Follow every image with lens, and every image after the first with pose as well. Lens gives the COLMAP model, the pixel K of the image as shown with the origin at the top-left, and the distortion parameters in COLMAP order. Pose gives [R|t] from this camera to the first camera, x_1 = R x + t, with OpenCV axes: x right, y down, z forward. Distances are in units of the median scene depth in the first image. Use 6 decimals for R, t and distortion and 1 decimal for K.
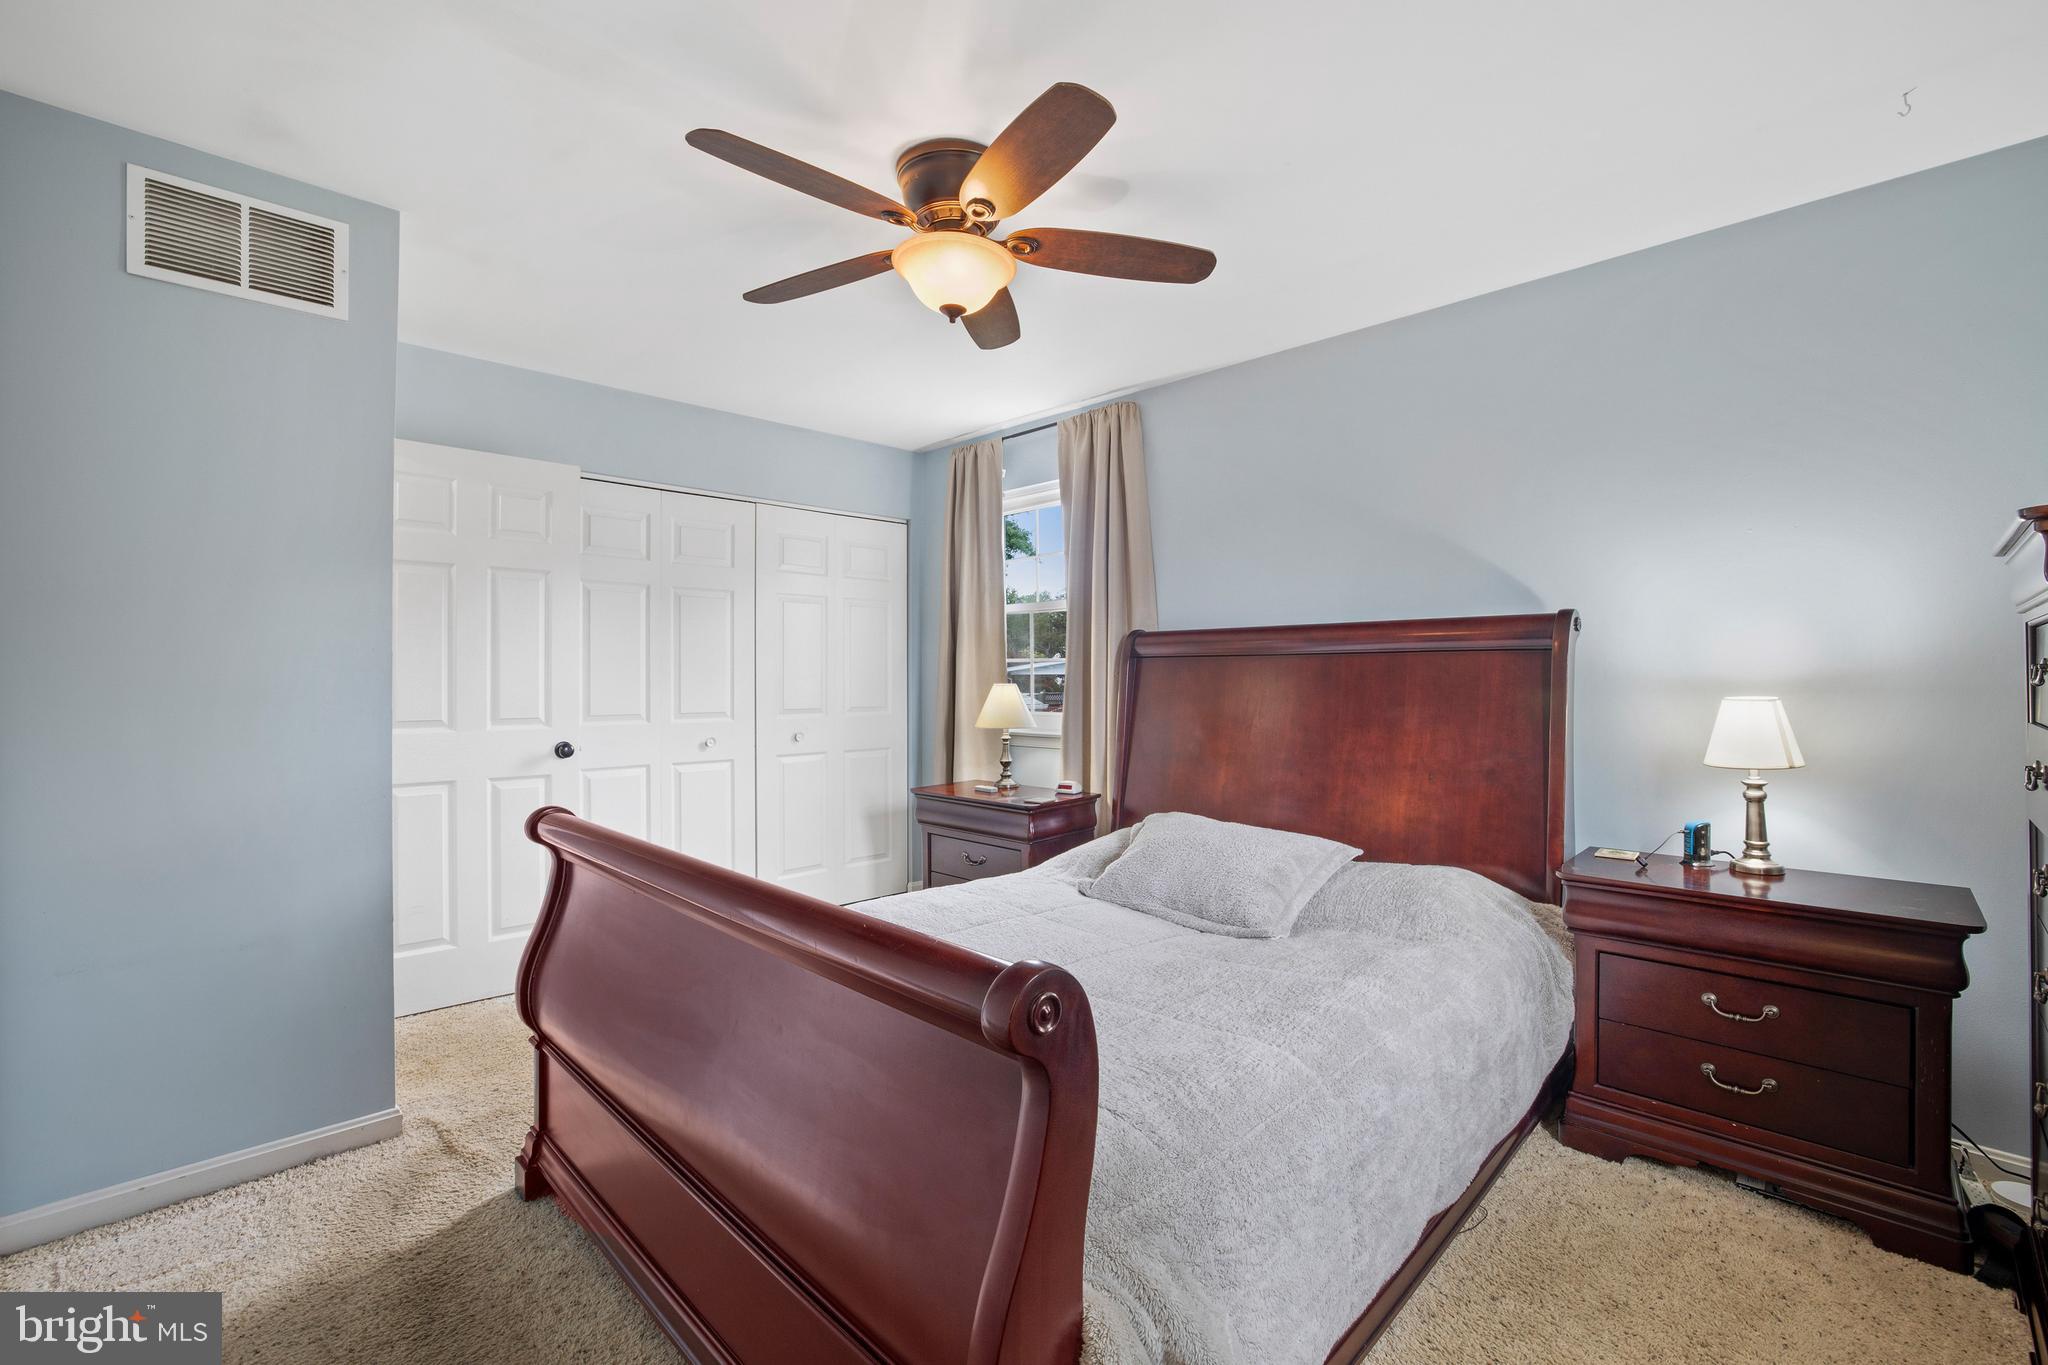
lens RADIAL K [[877.1, 0, 1025.0], [0, 877.1, 667.2], [0, 0, 1]] dist [-0.032862, 0.010184]
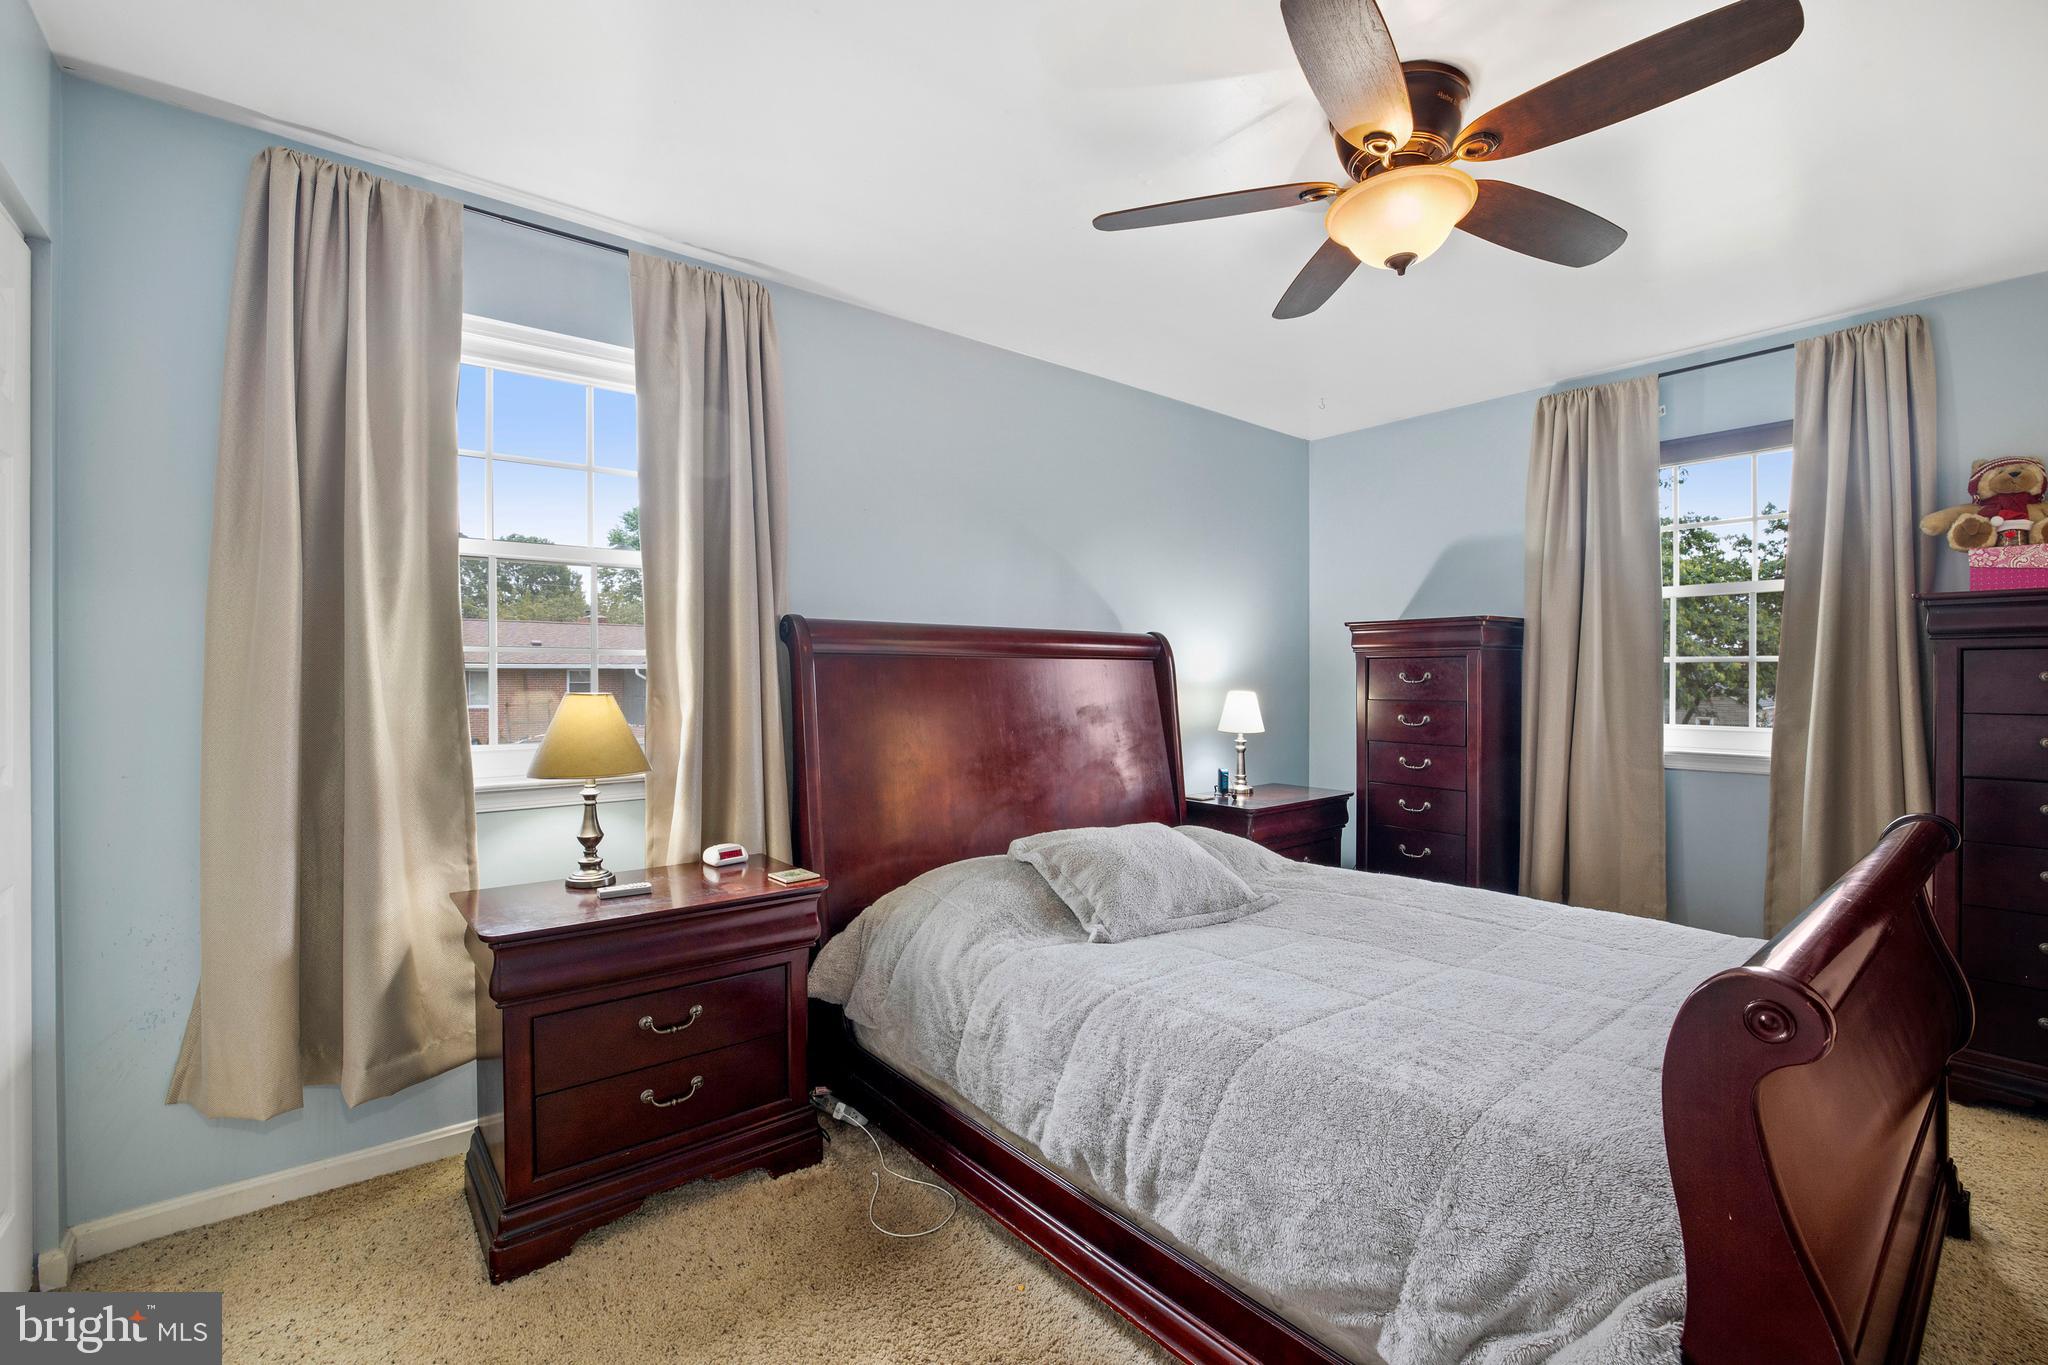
lens RADIAL K [[877.1, 0, 1030.5], [0, 877.1, 684.0], [0, 0, 1]] dist [-0.032862, 0.010184]
pose [[0.092599, 0.011720, 0.995635, -0.562928], [0.010116, 0.999868, -0.012711, 0.021943], [-0.995652, 0.011249, 0.092468, 0.748084]]
